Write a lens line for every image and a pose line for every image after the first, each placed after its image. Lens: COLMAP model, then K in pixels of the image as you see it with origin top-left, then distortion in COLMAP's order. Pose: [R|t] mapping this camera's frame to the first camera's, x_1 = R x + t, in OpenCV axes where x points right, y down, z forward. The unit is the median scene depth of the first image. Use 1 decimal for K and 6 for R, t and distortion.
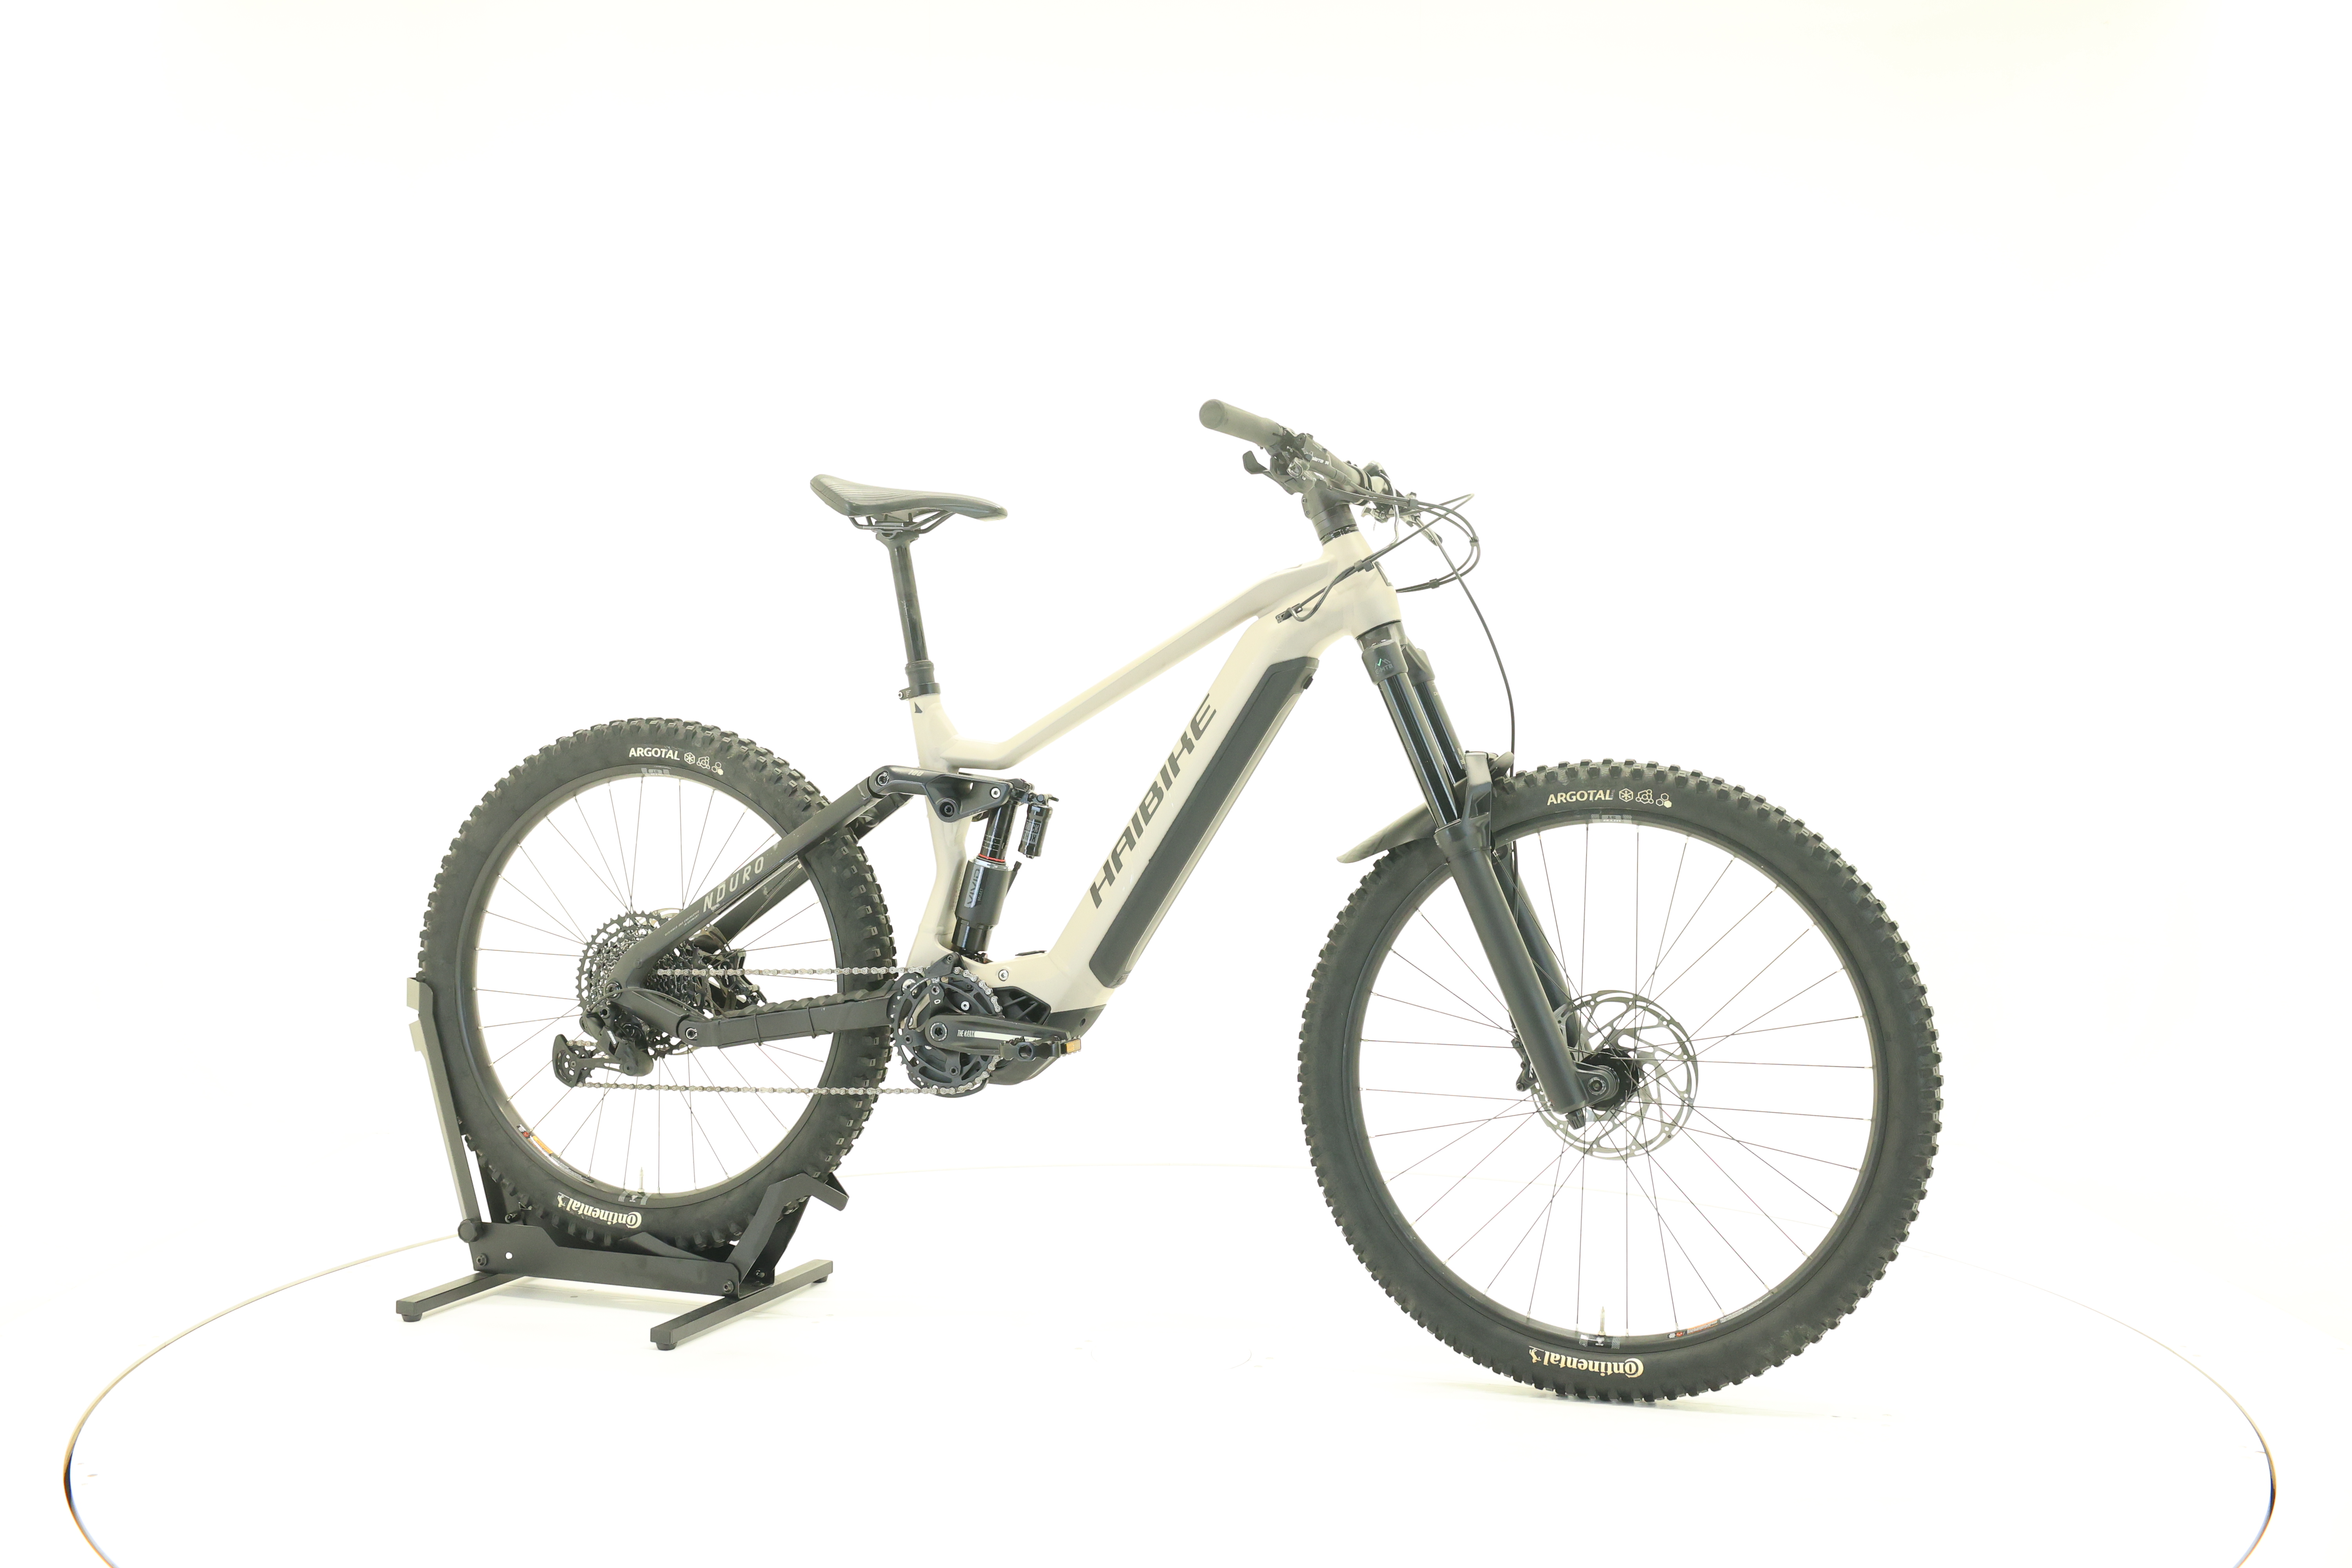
lens RADIAL K [[2388.7, 0, 1166.6], [0, 2388.7, 783.6], [0, 0, 1]] dist [-0.017510, 0.000000]
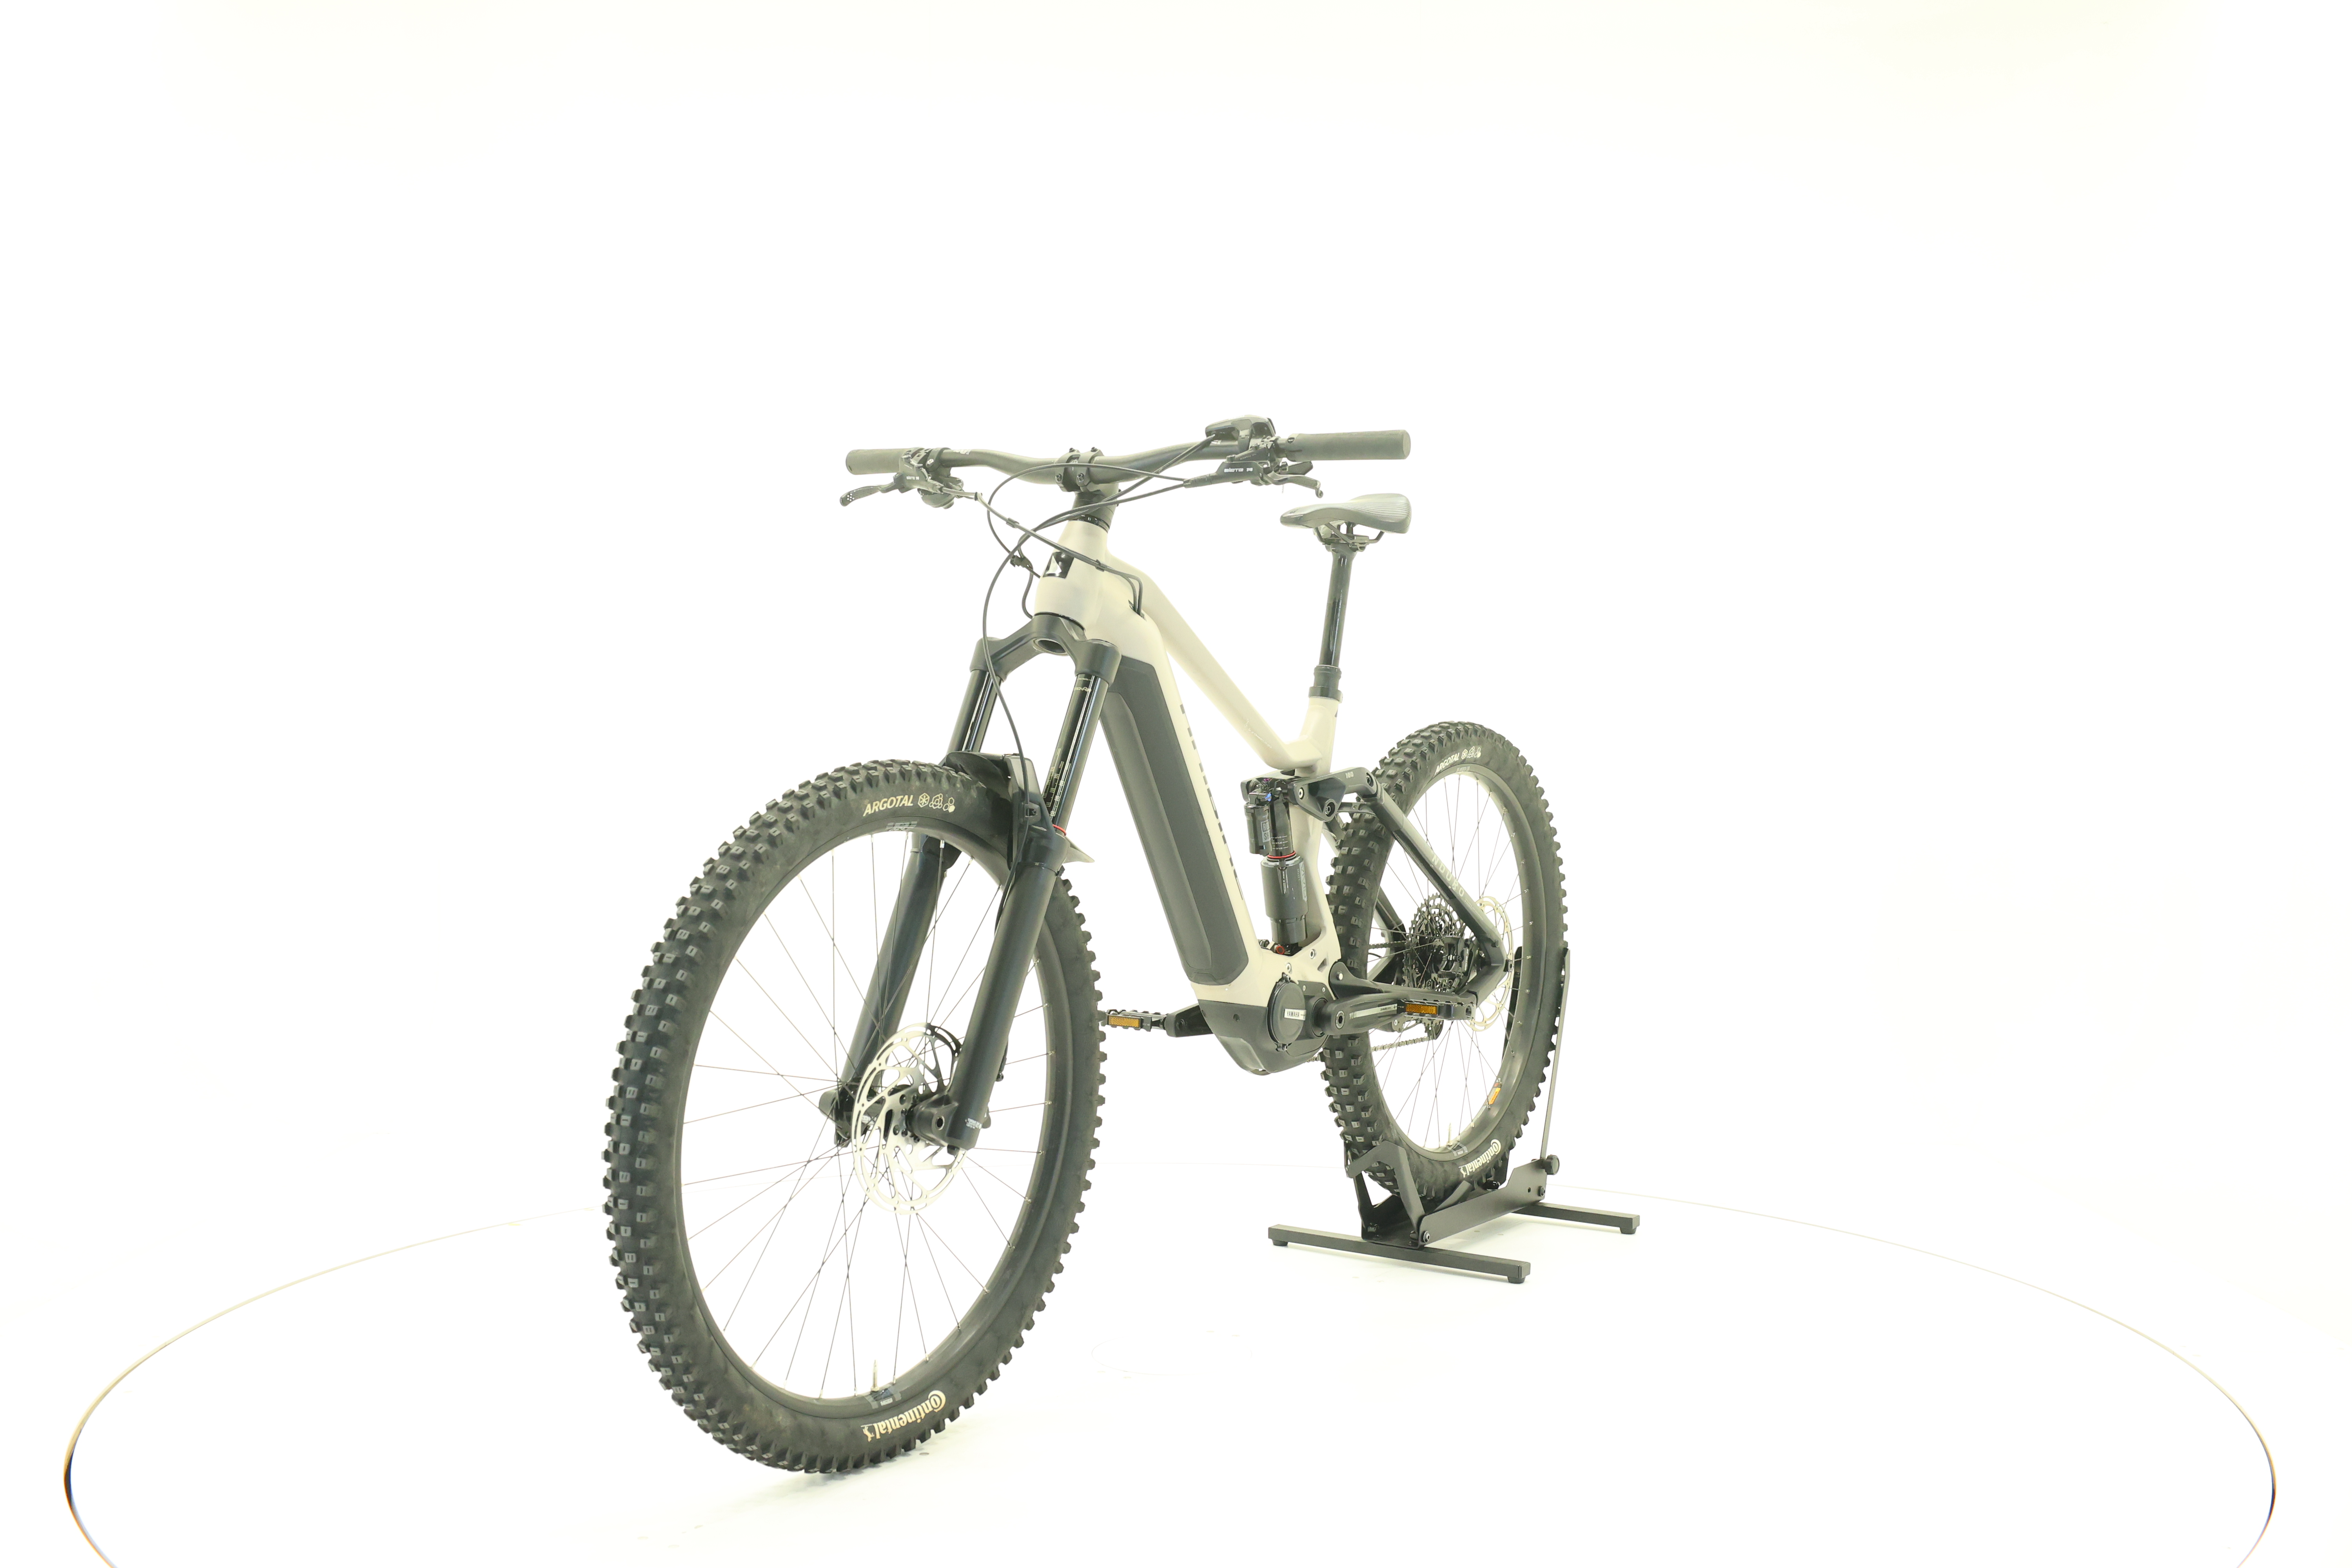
lens RADIAL K [[2388.7, 0, 1181.5], [0, 2388.7, 785.6], [0, 0, 1]] dist [-0.017510, 0.000000]
pose [[-0.257954, 0.019014, -0.965970, 0.945176], [-0.028632, 0.999217, 0.027314, -0.025817], [0.965733, 0.034704, -0.257208, 1.230450]]
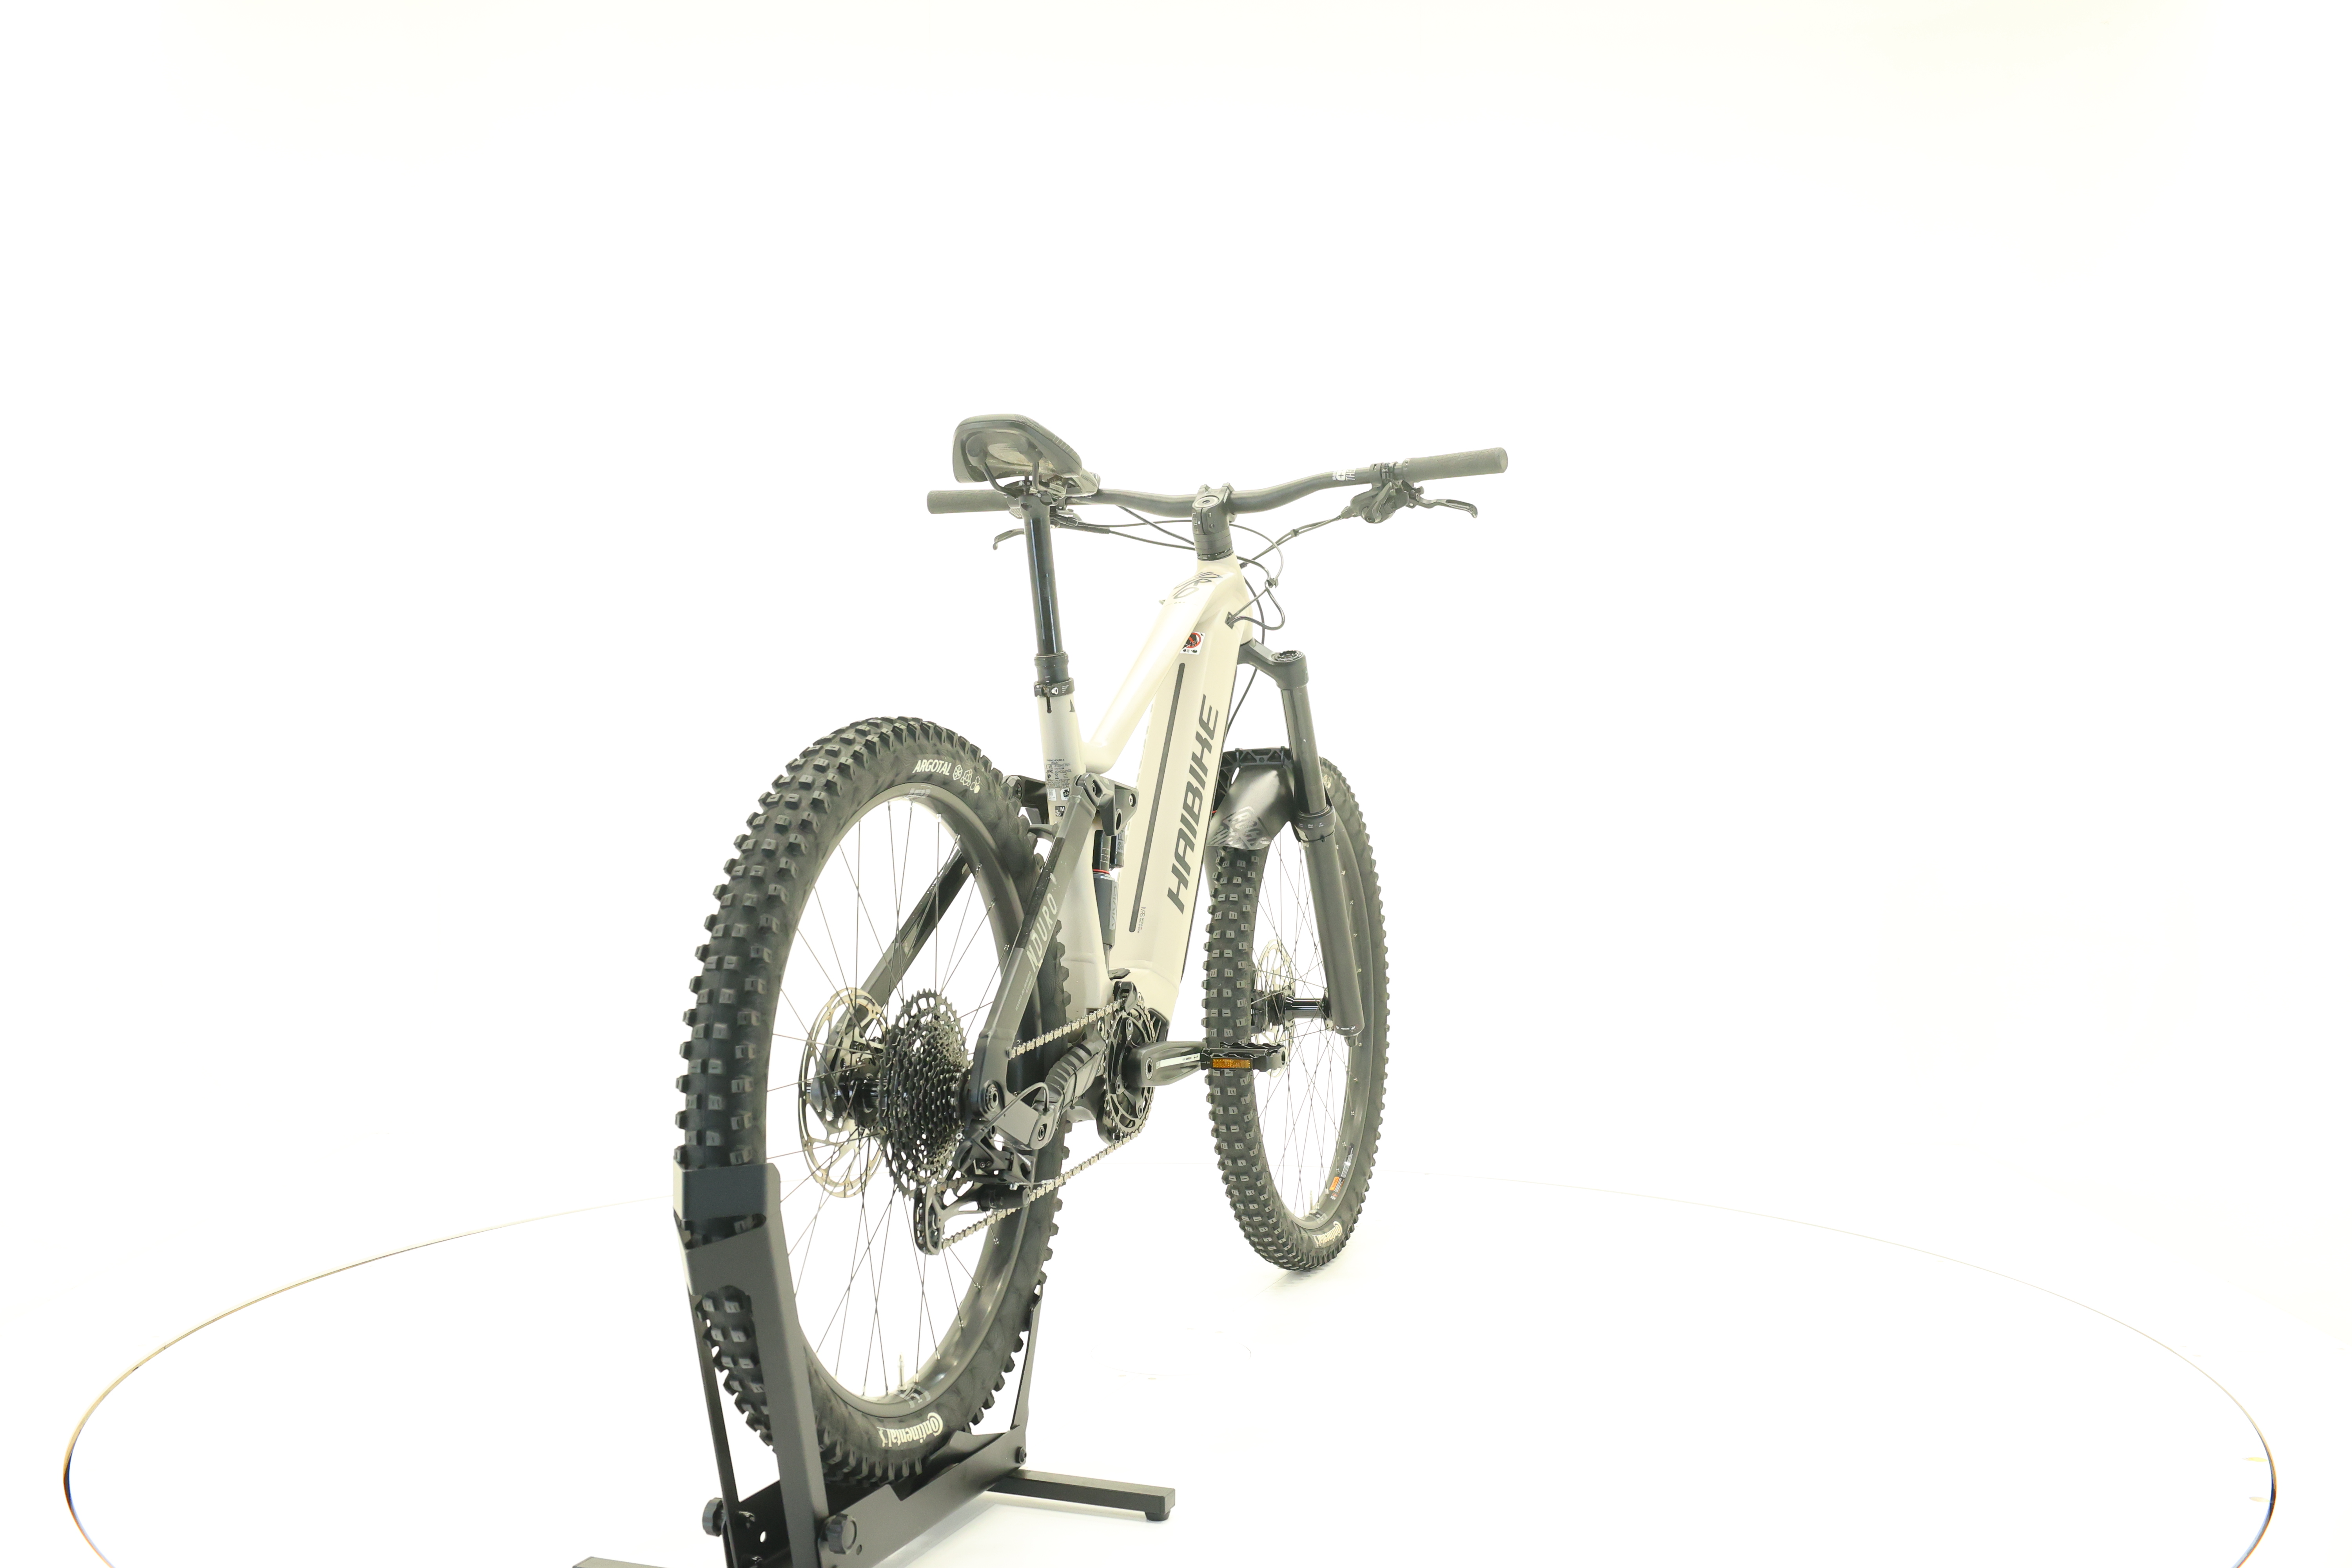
lens RADIAL K [[2388.7, 0, 1186.4], [0, 2388.7, 774.0], [0, 0, 1]] dist [-0.017510, 0.000000]
pose [[0.017988, -0.024113, 0.999547, -0.973102], [0.021451, 0.999488, 0.023725, -0.026936], [-0.999608, 0.021015, 0.018496, 0.952776]]
